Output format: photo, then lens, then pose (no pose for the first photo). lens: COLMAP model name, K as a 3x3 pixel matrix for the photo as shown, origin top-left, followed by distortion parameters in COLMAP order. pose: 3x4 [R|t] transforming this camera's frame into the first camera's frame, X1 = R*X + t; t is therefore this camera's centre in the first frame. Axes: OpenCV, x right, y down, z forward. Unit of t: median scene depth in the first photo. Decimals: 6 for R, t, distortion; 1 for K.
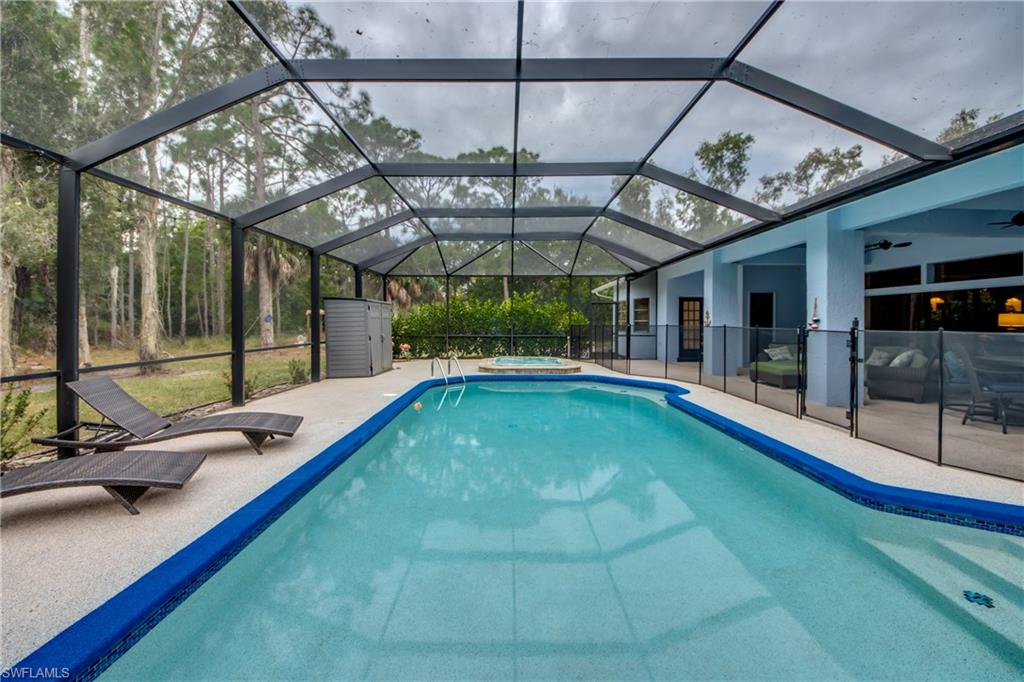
lens RADIAL K [[388.3, 0, 510.3], [0, 388.3, 322.9], [0, 0, 1]] dist [0.007982, -0.008765]
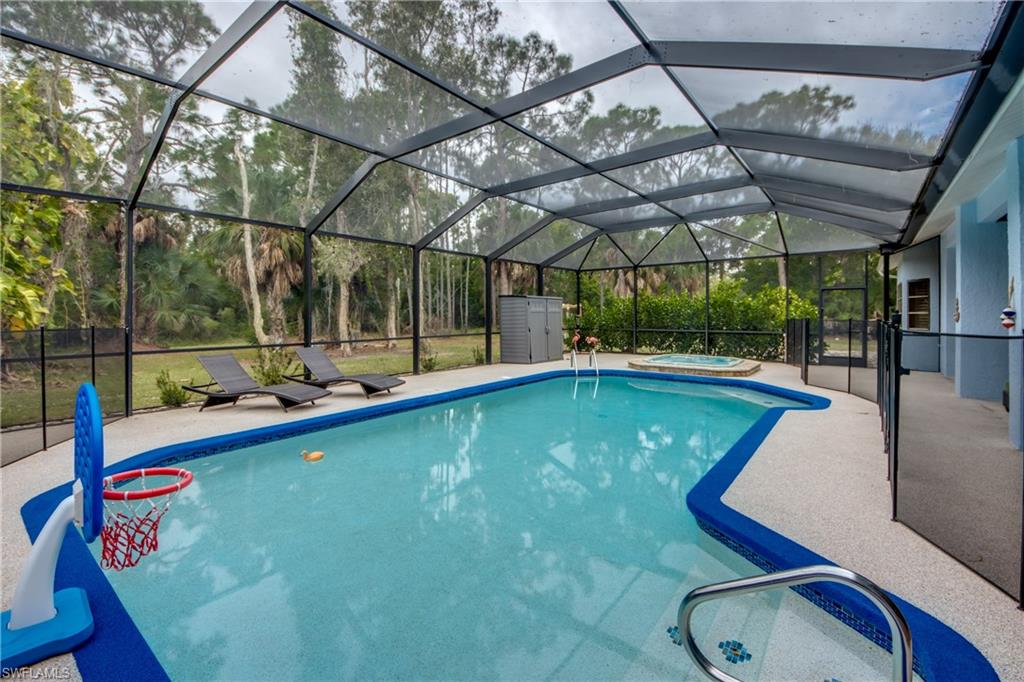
lens RADIAL K [[436.2, 0, 532.0], [0, 436.2, 315.6], [0, 0, 1]] dist [0.013917, -0.000460]
pose [[0.797367, -0.002924, -0.603488, 0.327493], [0.003011, 0.999995, -0.000866, -0.002497], [0.603487, -0.001127, 0.797372, -0.010046]]
